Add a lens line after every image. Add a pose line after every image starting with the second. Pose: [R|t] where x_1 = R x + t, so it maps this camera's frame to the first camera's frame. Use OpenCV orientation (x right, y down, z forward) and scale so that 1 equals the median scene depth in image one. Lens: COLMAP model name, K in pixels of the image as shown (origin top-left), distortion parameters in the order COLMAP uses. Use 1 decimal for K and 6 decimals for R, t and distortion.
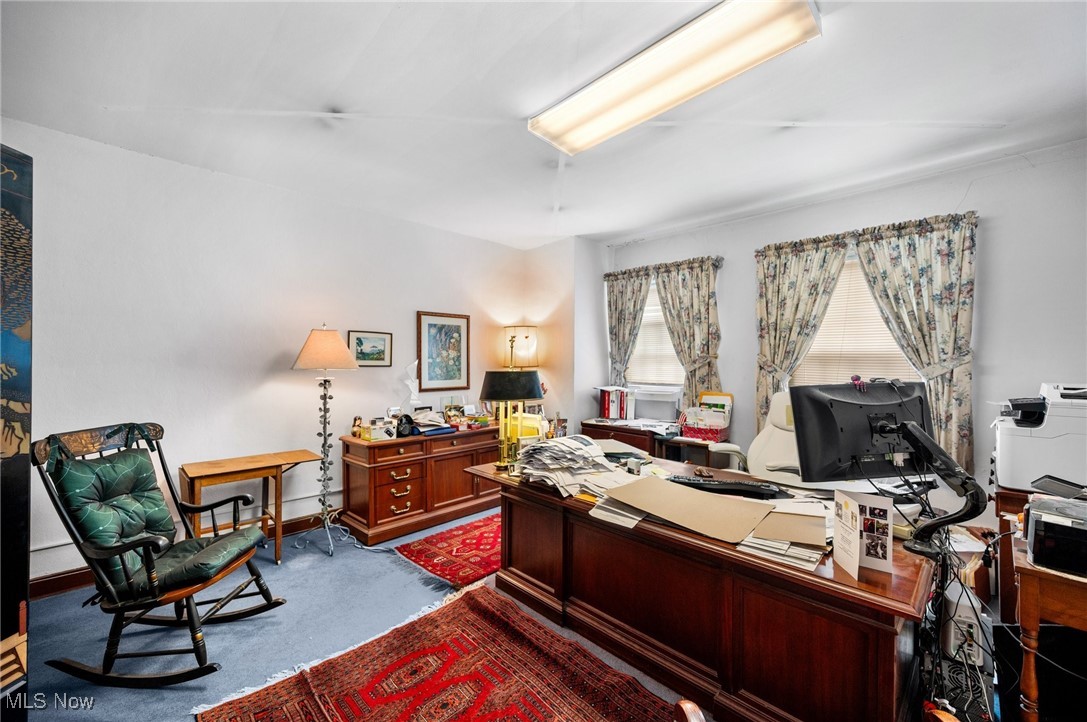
lens RADIAL K [[428.9, 0, 549.5], [0, 428.9, 364.3], [0, 0, 1]] dist [-0.002900, -0.000233]
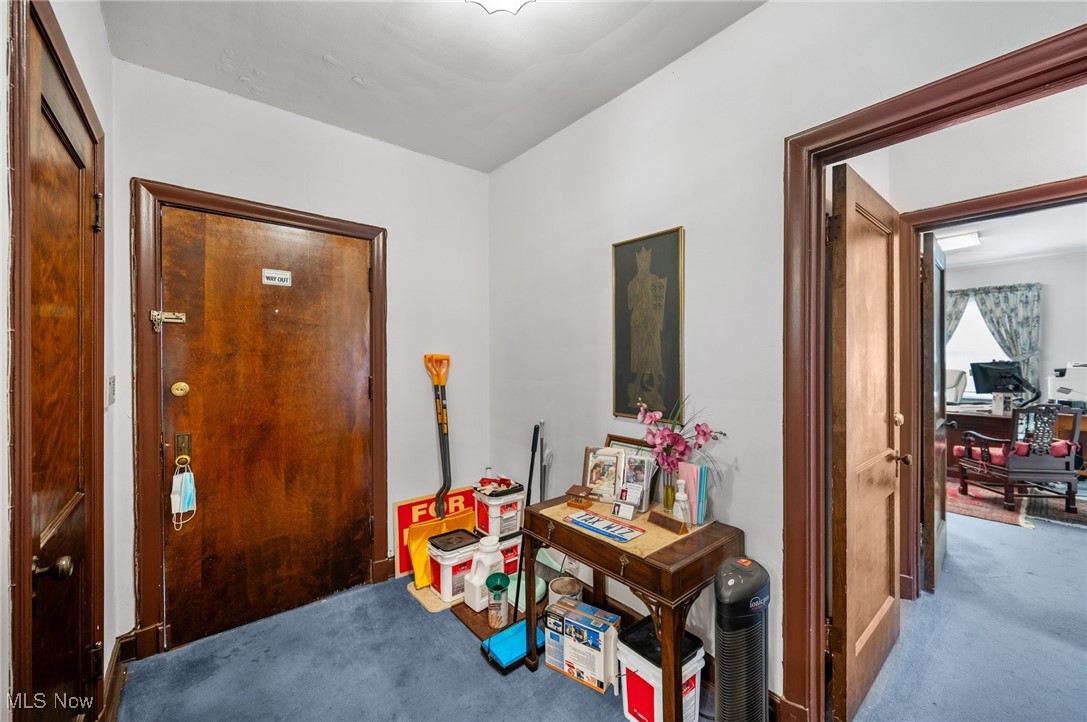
lens RADIAL K [[428.9, 0, 544.1], [0, 428.9, 356.4], [0, 0, 1]] dist [-0.002900, -0.000233]
pose [[0.996224, -0.005882, -0.086626, -1.220627], [0.005552, 0.999976, -0.004041, 0.000654], [0.086647, 0.003545, 0.996233, -1.268242]]
